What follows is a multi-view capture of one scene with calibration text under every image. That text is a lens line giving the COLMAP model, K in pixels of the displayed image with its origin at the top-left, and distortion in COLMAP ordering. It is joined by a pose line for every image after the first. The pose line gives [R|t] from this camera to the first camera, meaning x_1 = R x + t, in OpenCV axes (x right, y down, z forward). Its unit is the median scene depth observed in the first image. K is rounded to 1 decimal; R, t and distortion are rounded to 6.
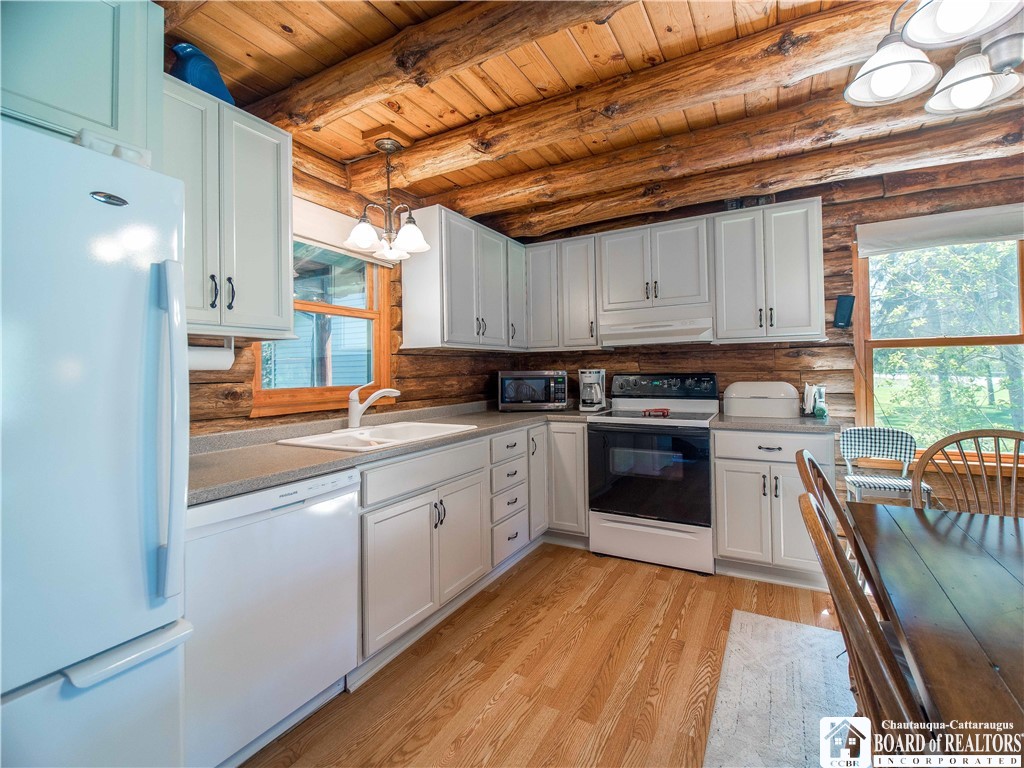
lens RADIAL K [[465.5, 0, 516.1], [0, 465.5, 363.5], [0, 0, 1]] dist [0.002221, -0.006893]
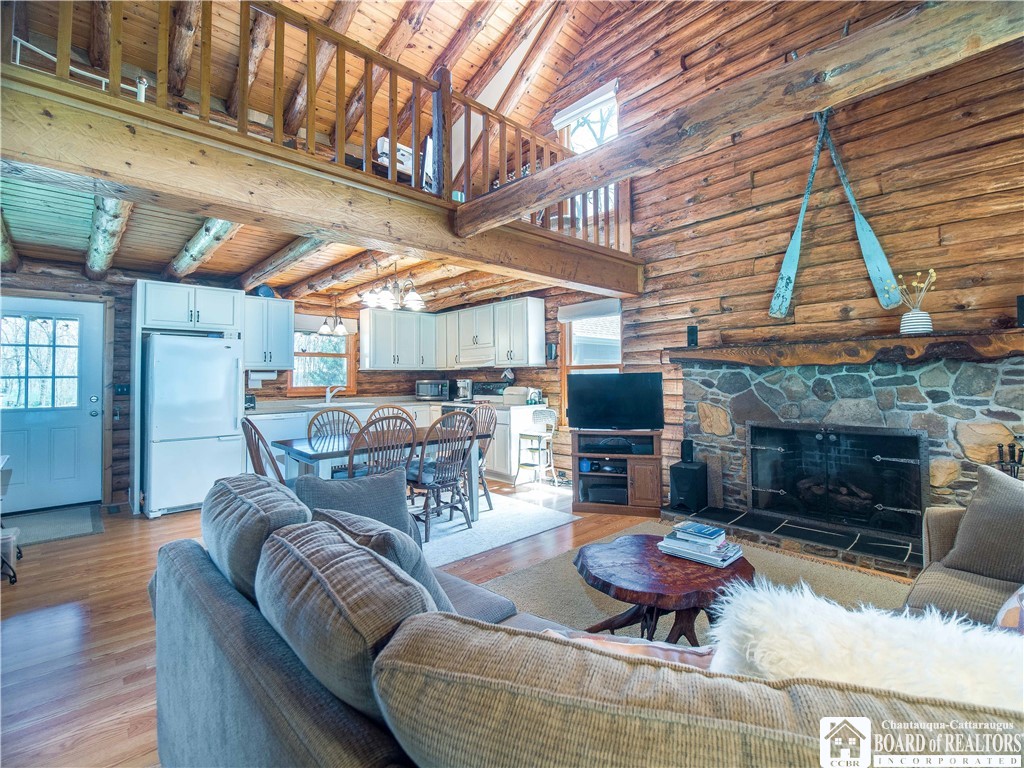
lens RADIAL K [[465.5, 0, 516.1], [0, 465.5, 363.5], [0, 0, 1]] dist [0.002221, -0.006893]
pose [[0.959128, -0.003881, -0.282947, 1.082636], [0.000922, 0.999943, -0.010591, -0.038110], [0.282972, 0.009897, 0.959077, -0.915104]]
